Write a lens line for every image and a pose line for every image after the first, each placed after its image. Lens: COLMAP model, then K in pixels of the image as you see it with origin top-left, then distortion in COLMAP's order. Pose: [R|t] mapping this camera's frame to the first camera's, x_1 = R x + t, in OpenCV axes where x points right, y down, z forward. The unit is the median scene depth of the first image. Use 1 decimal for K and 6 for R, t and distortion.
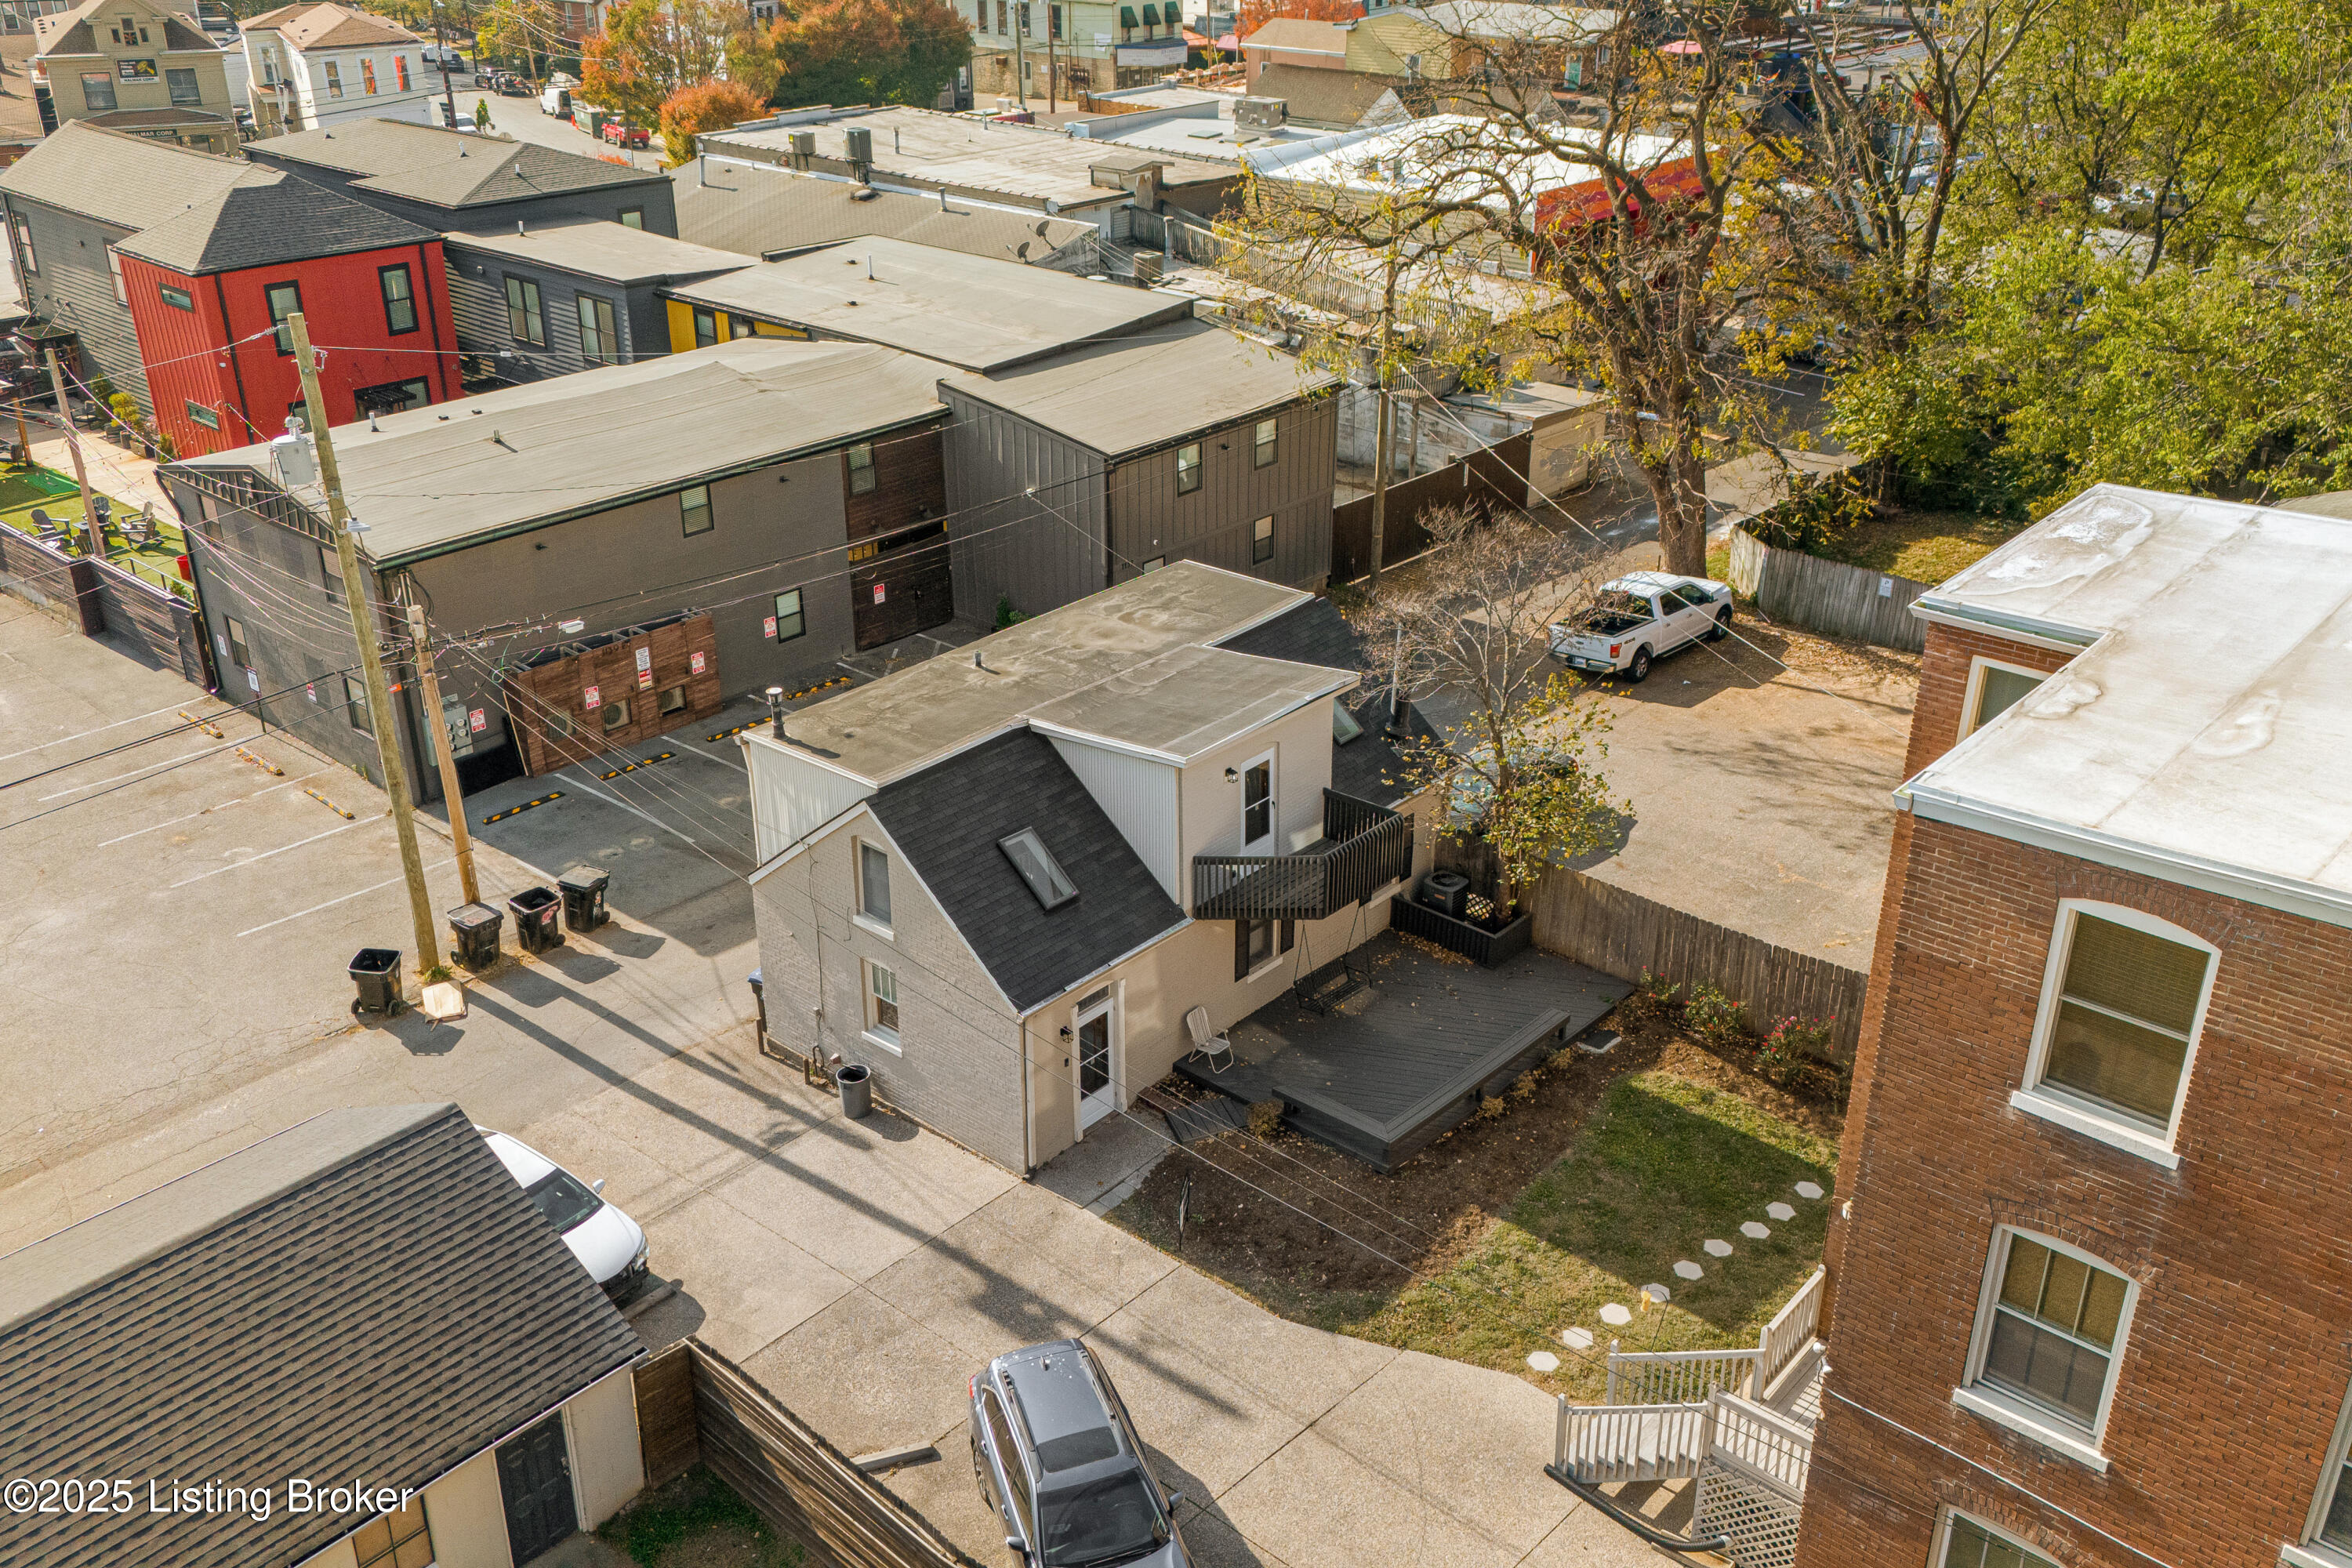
lens RADIAL K [[2046.9, 0, 1164.0], [0, 2046.9, 779.7], [0, 0, 1]] dist [0.060995, -0.004150]
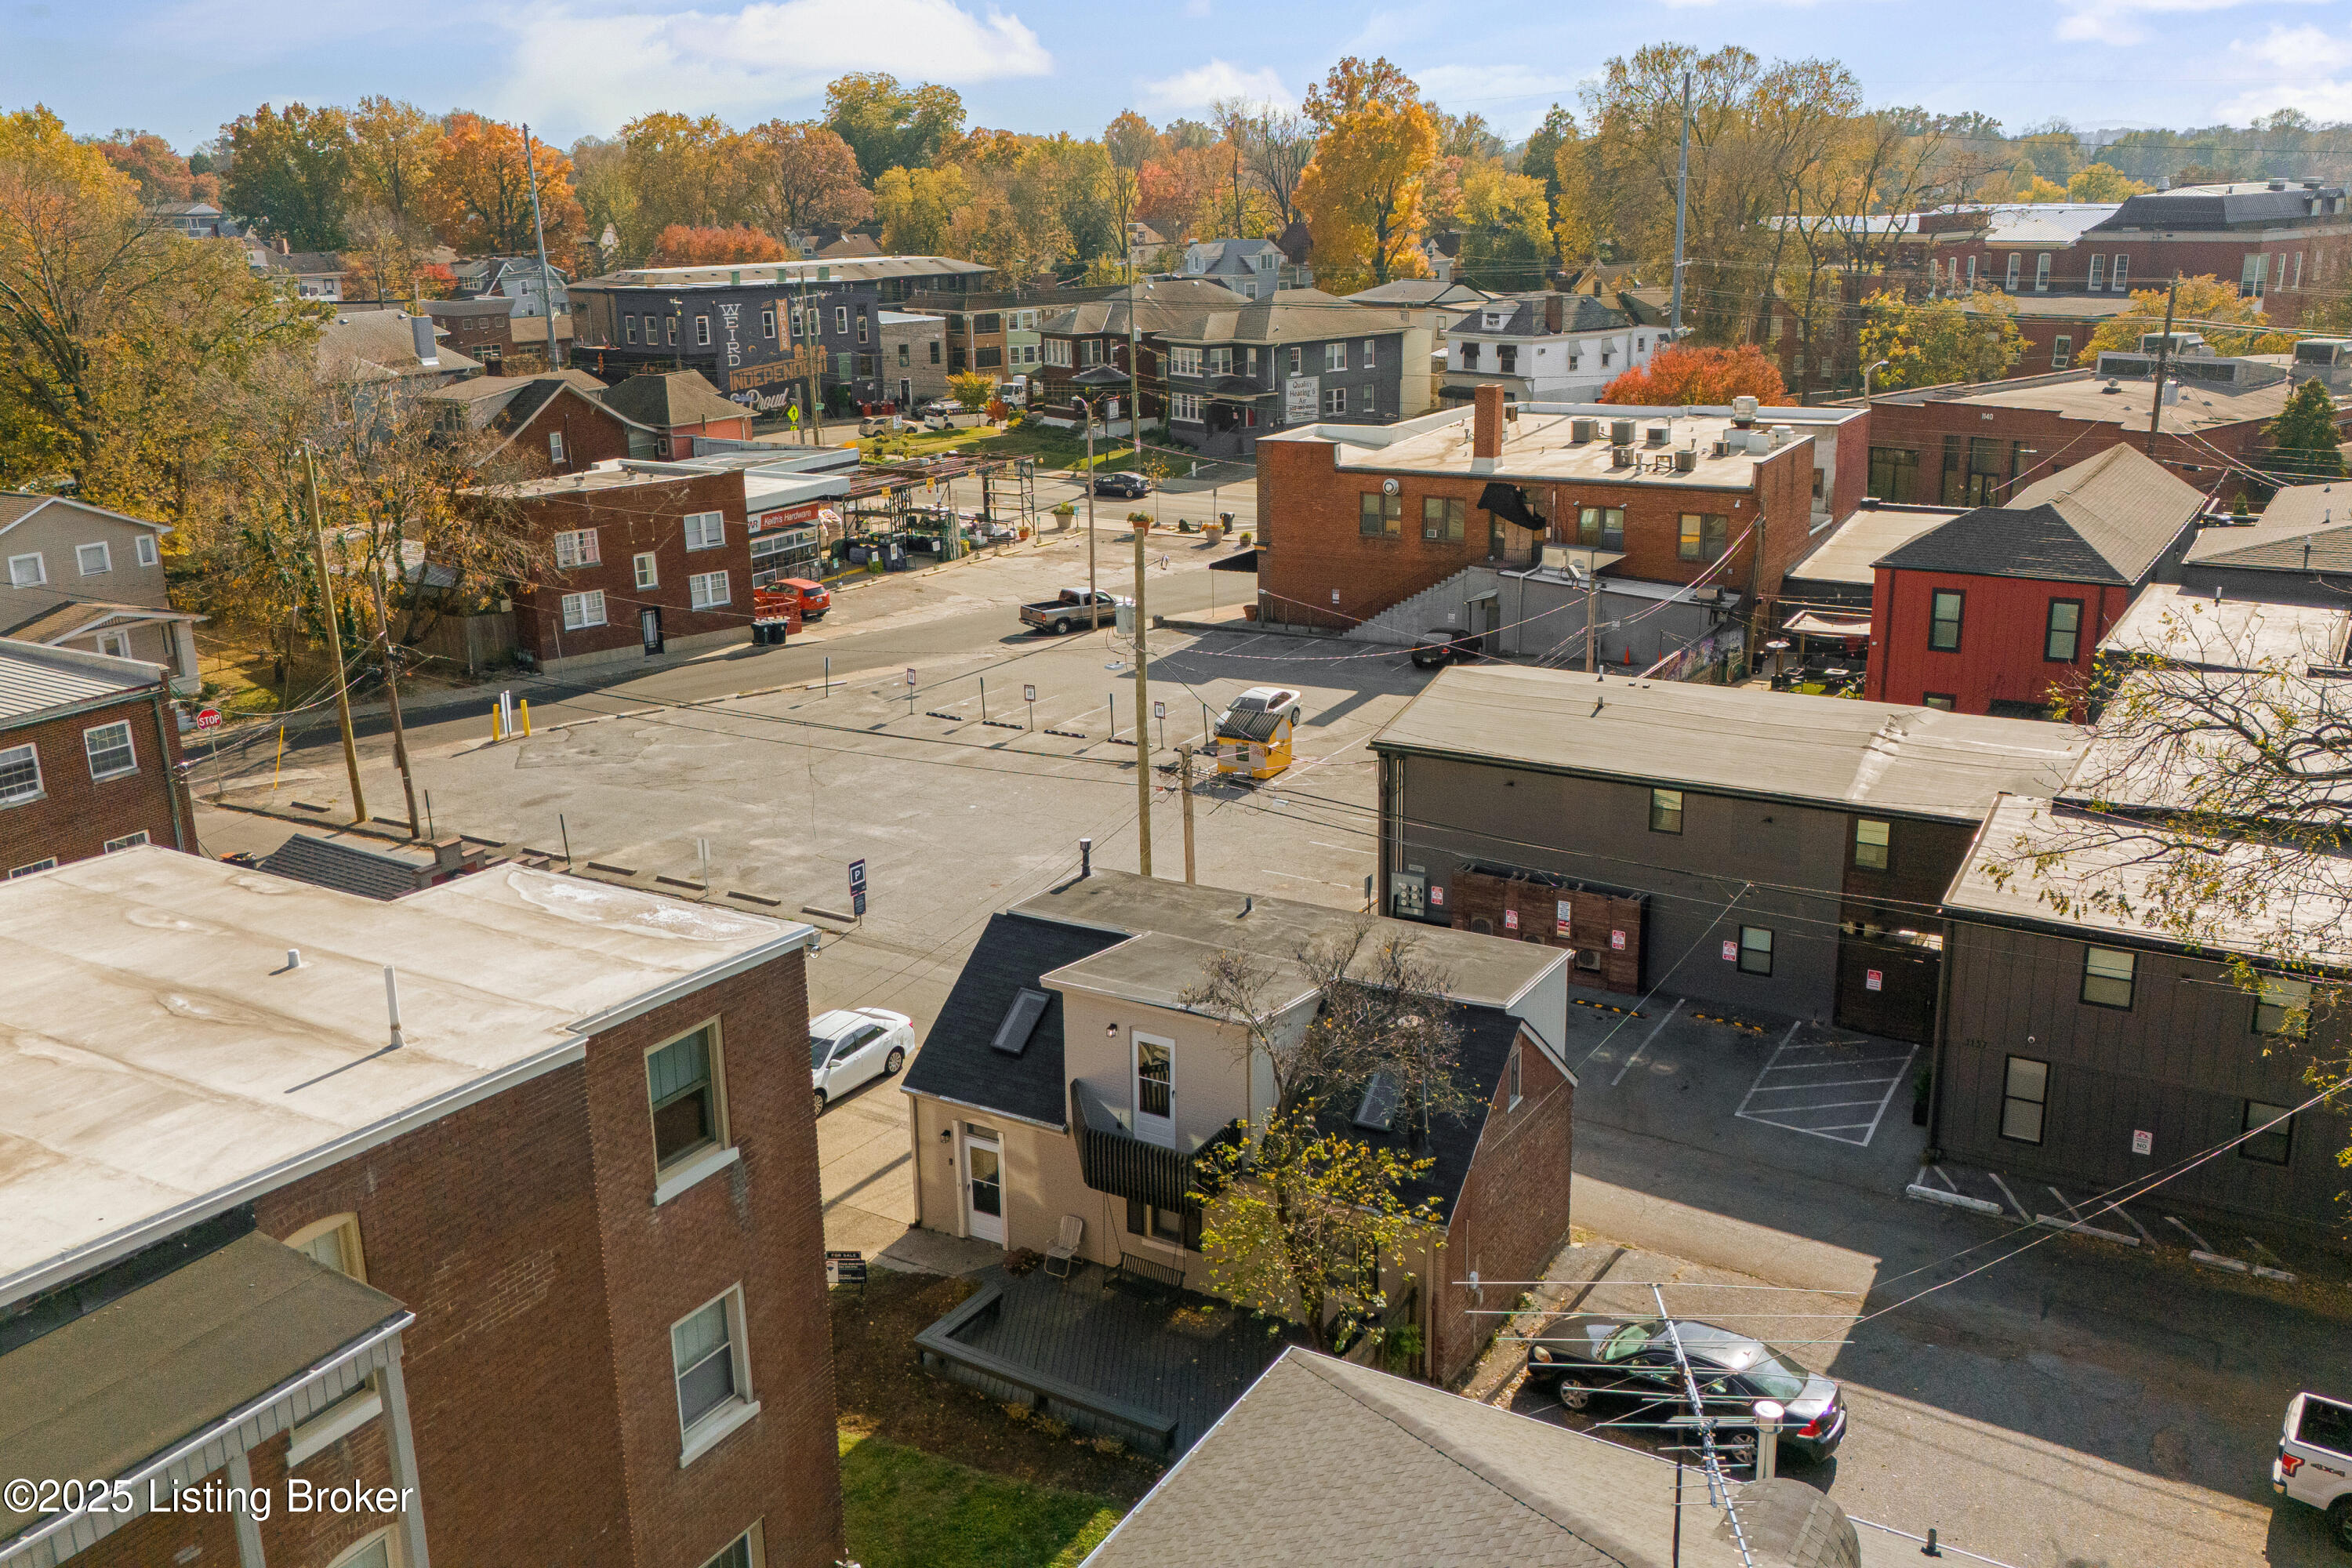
lens RADIAL K [[2046.9, 0, 1164.0], [0, 2046.9, 779.7], [0, 0, 1]] dist [0.060995, -0.004150]
pose [[0.176039, 0.278969, -0.944027, 1.152184], [-0.401762, 0.895856, 0.189815, -0.381538], [0.898664, 0.345860, 0.269784, 0.728169]]
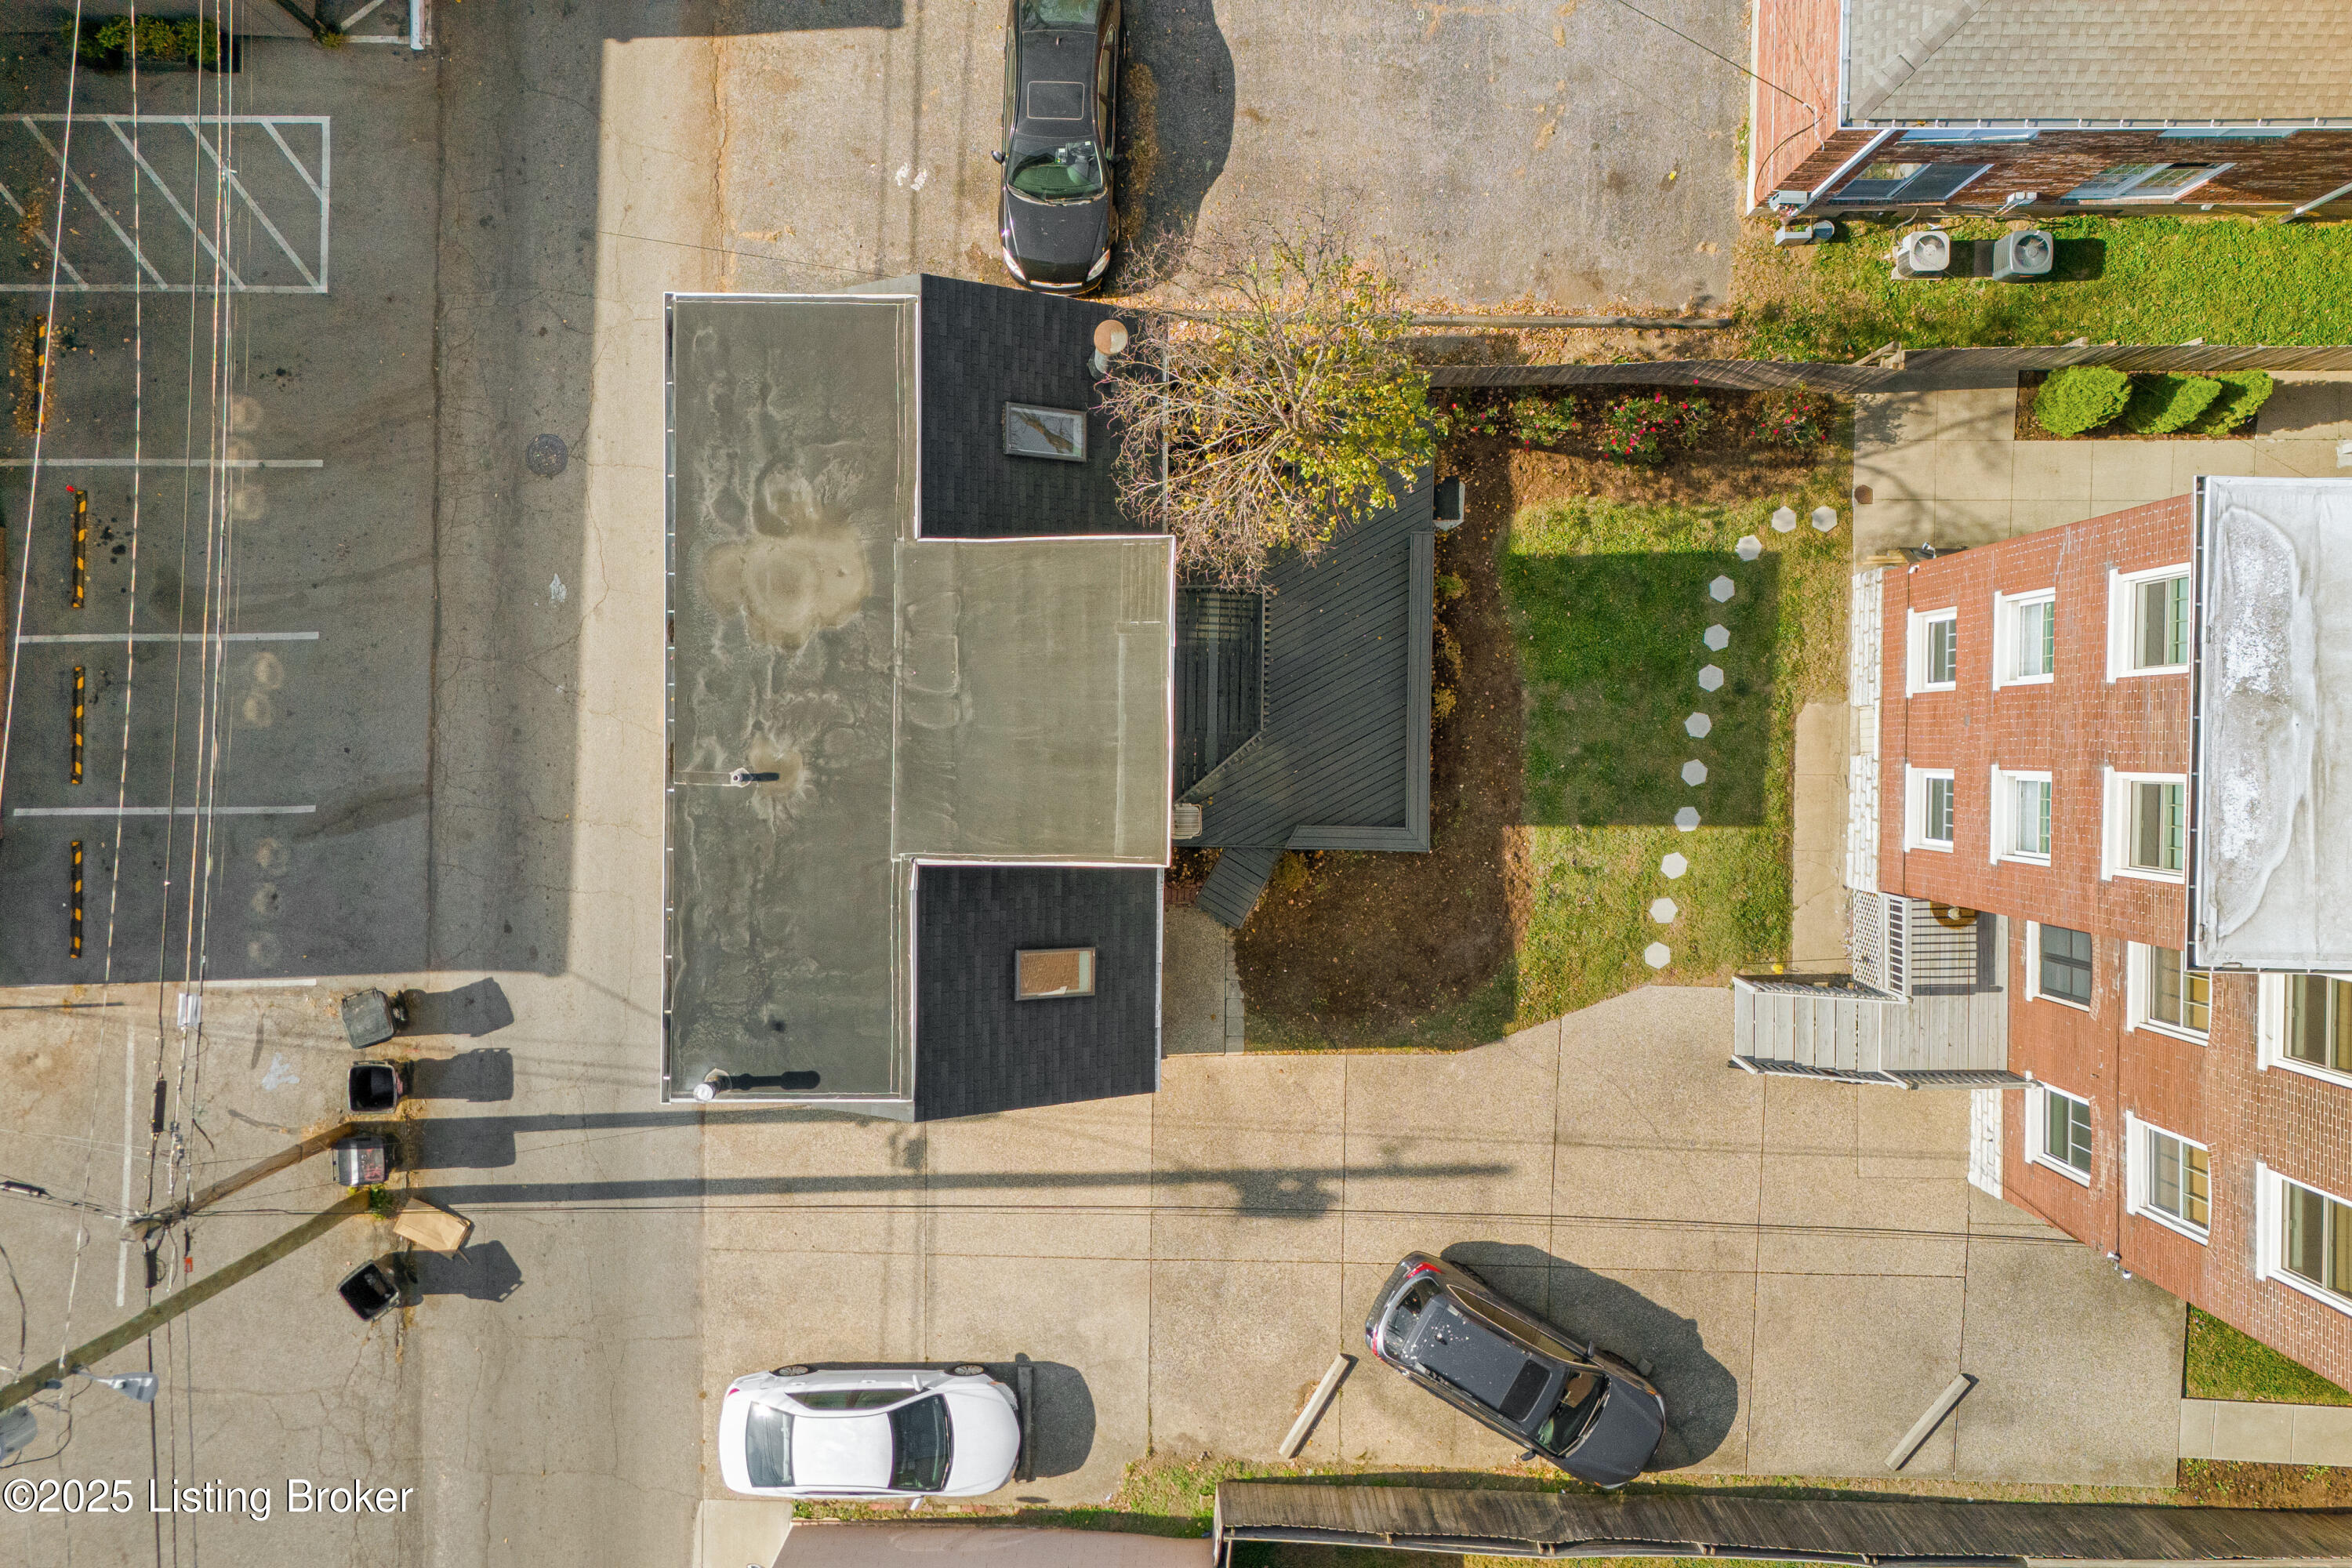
lens RADIAL K [[2046.9, 0, 1164.0], [0, 2046.9, 779.7], [0, 0, 1]] dist [0.060995, -0.004150]
pose [[0.752697, -0.658216, -0.014118, 0.048039], [0.285311, 0.306790, 0.908007, -0.844861], [-0.593334, -0.687482, 0.418716, 0.682408]]
